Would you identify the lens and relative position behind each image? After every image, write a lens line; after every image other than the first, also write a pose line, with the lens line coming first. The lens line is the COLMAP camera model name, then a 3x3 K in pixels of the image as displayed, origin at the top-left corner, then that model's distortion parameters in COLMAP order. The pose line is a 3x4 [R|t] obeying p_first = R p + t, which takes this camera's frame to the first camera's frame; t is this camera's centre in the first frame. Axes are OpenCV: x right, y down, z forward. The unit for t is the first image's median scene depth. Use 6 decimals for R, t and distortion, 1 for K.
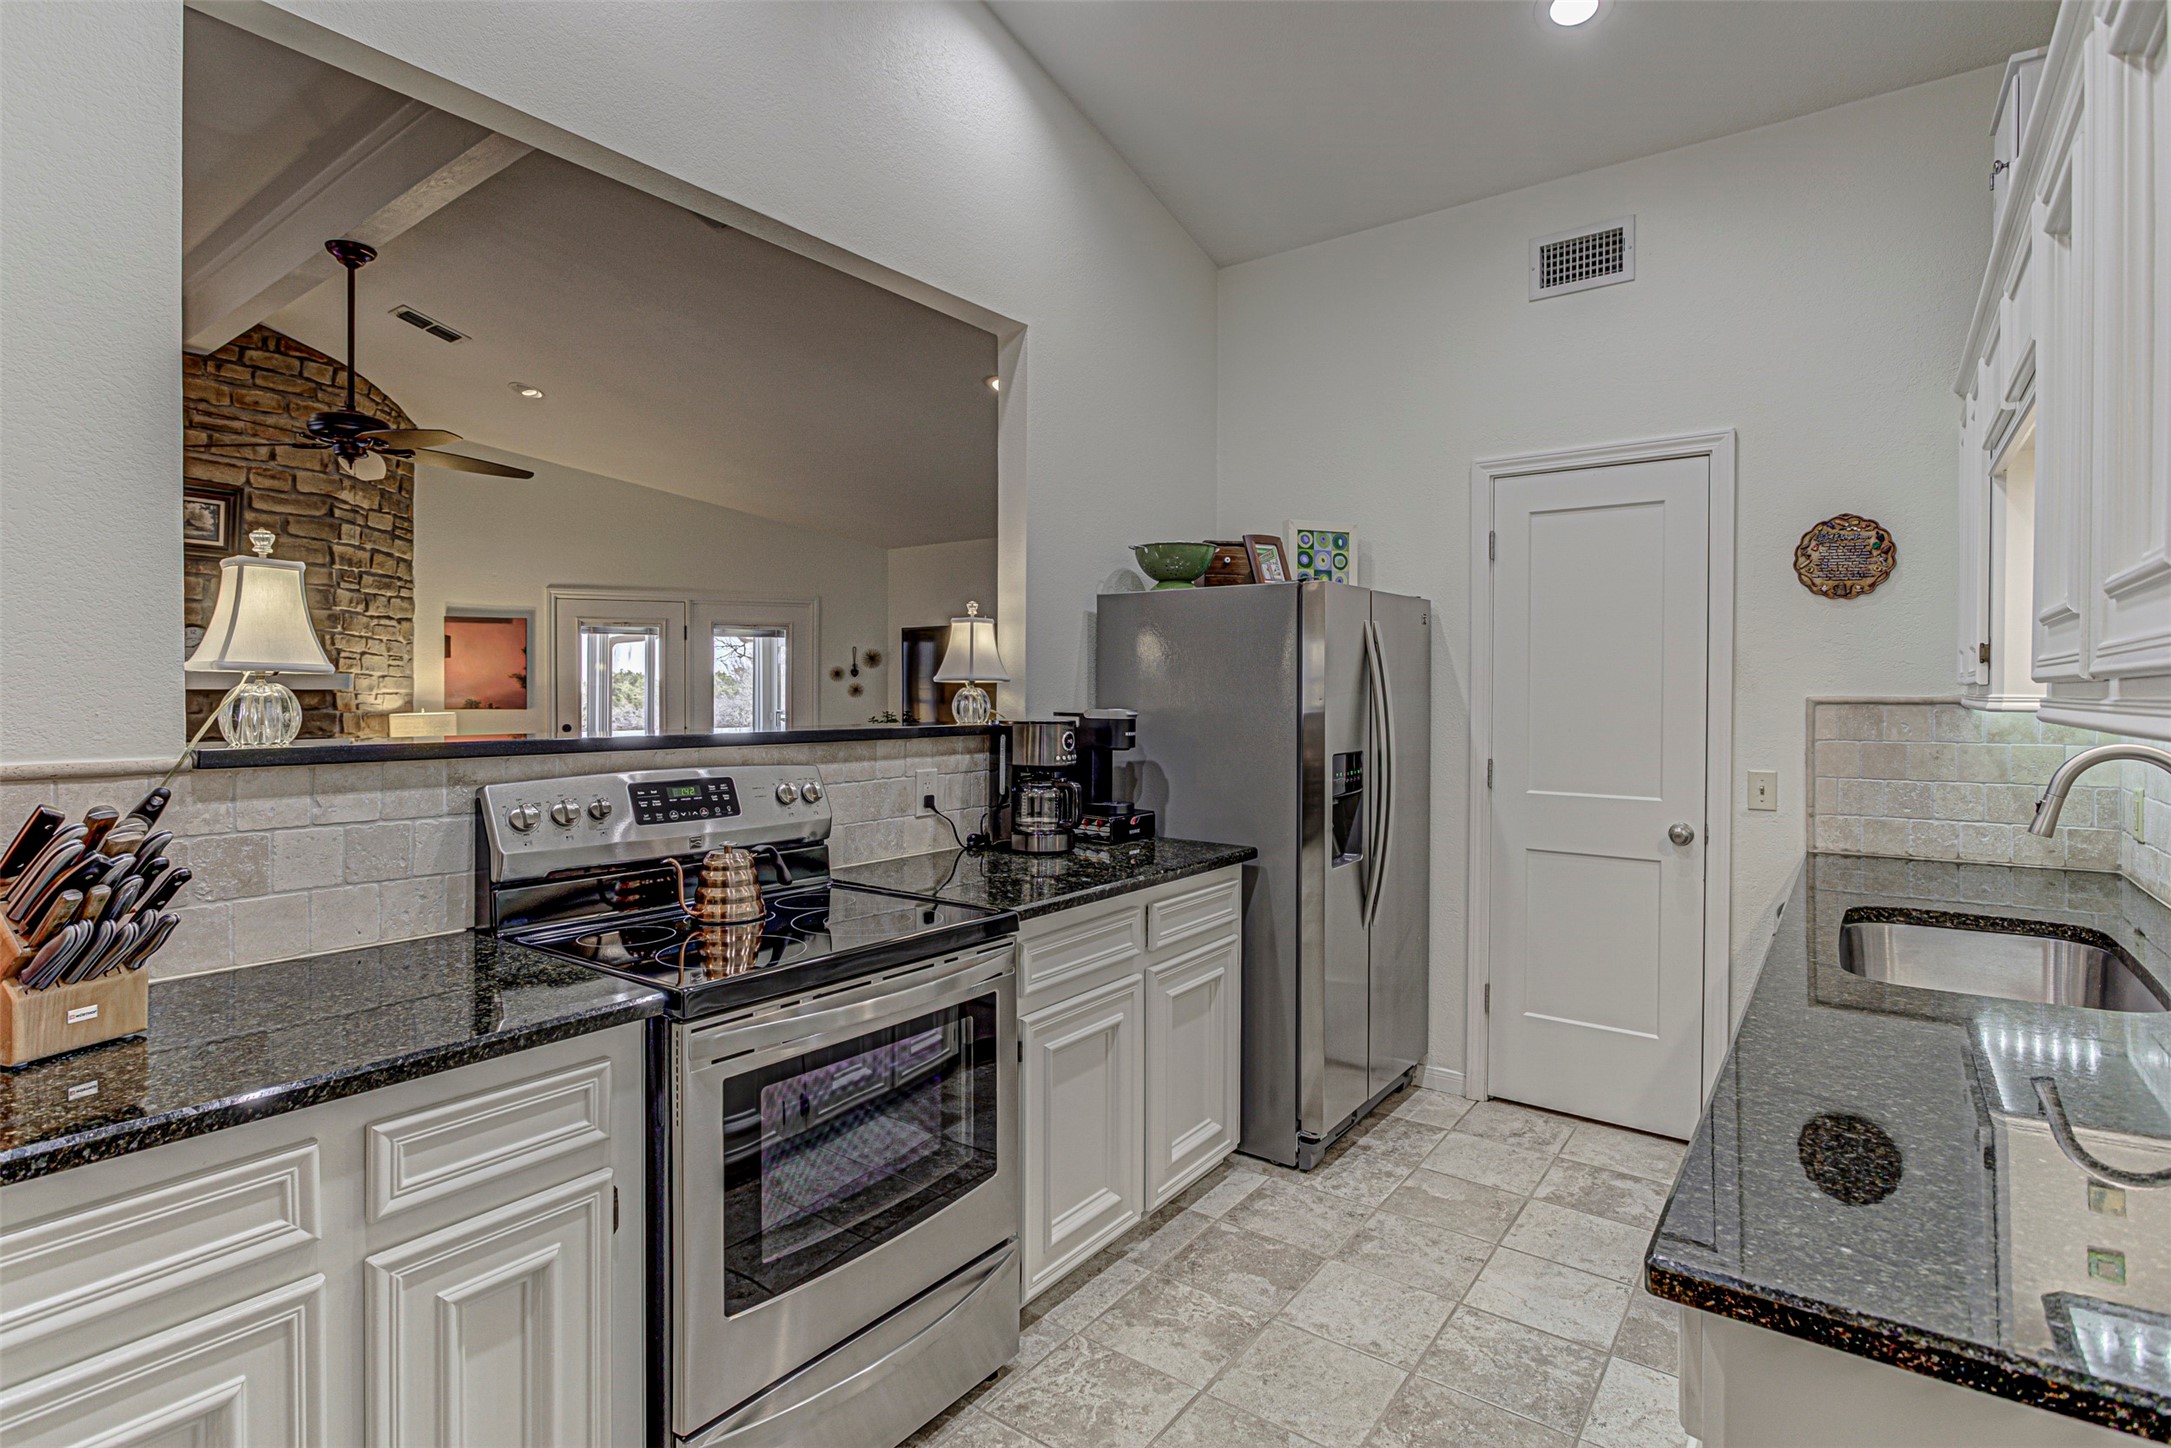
lens RADIAL K [[1052.2, 0, 1110.3], [0, 1052.2, 692.9], [0, 0, 1]] dist [0.000567, 0.000000]
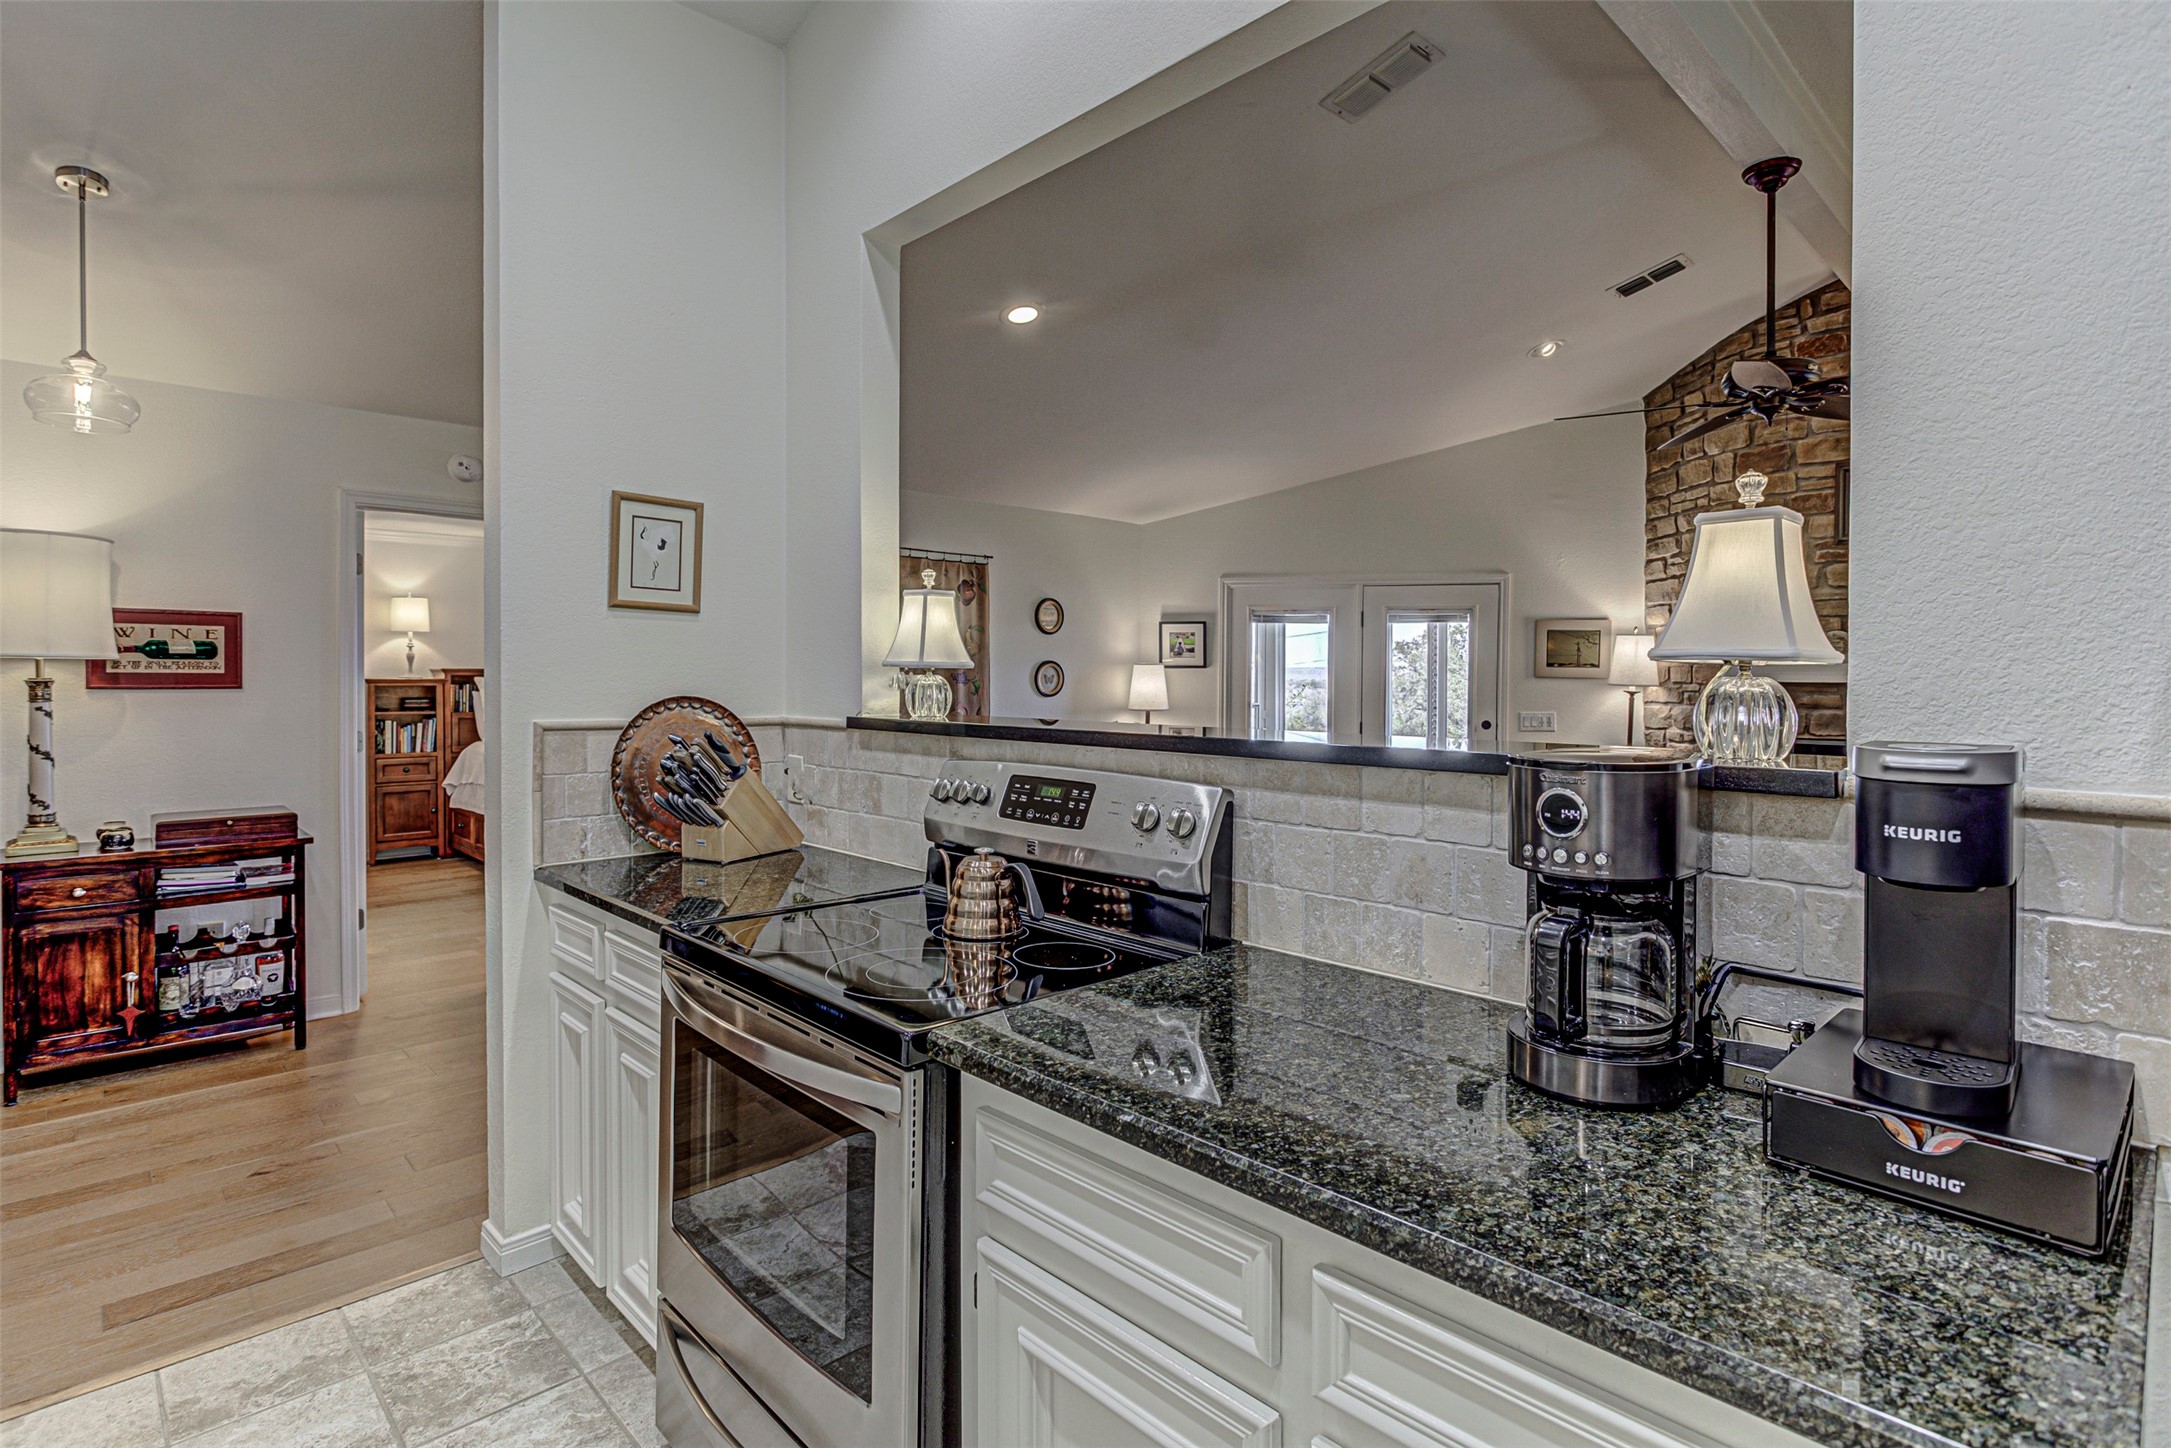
lens RADIAL K [[1052.2, 0, 1110.3], [0, 1052.2, 692.9], [0, 0, 1]] dist [0.000567, 0.000000]
pose [[-0.163182, 0.008621, -0.986558, 0.412914], [-0.003613, 0.999950, 0.009336, -0.002210], [0.986589, 0.005088, -0.163142, 0.993337]]
